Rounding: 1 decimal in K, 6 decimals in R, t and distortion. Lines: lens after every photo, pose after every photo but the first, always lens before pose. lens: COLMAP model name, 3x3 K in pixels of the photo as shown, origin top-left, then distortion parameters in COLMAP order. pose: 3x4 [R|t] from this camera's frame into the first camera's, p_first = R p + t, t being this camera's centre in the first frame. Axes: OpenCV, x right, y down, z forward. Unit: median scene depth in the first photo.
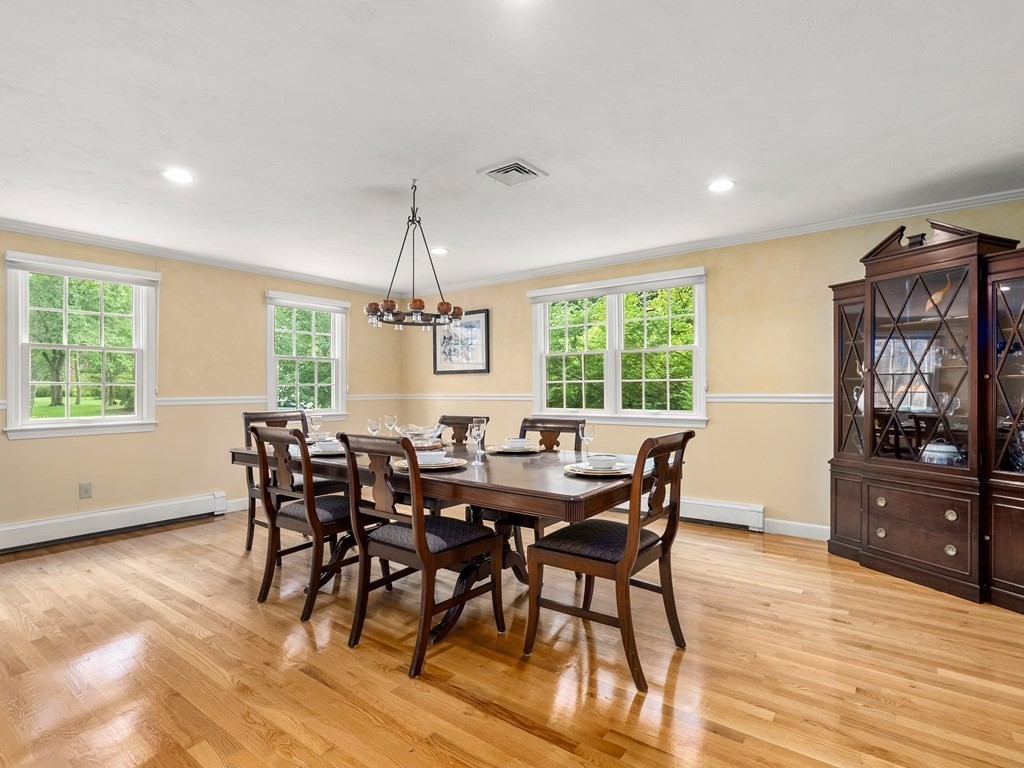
lens RADIAL K [[529.6, 0, 513.1], [0, 529.6, 384.5], [0, 0, 1]] dist [-0.010320, 0.007300]
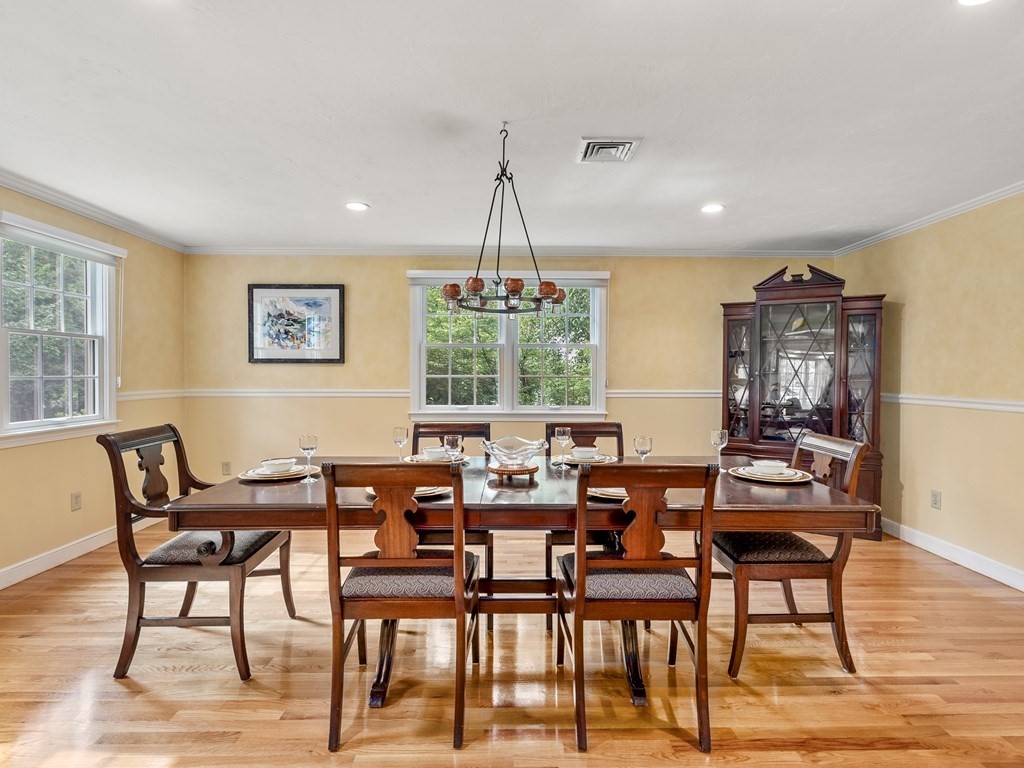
lens RADIAL K [[529.6, 0, 511.7], [0, 529.6, 380.8], [0, 0, 1]] dist [-0.010320, 0.007300]
pose [[0.786448, -0.001643, 0.617654, -0.378648], [-0.013367, 0.999717, 0.019679, -0.016044], [-0.617512, -0.023733, 0.786204, 0.221390]]
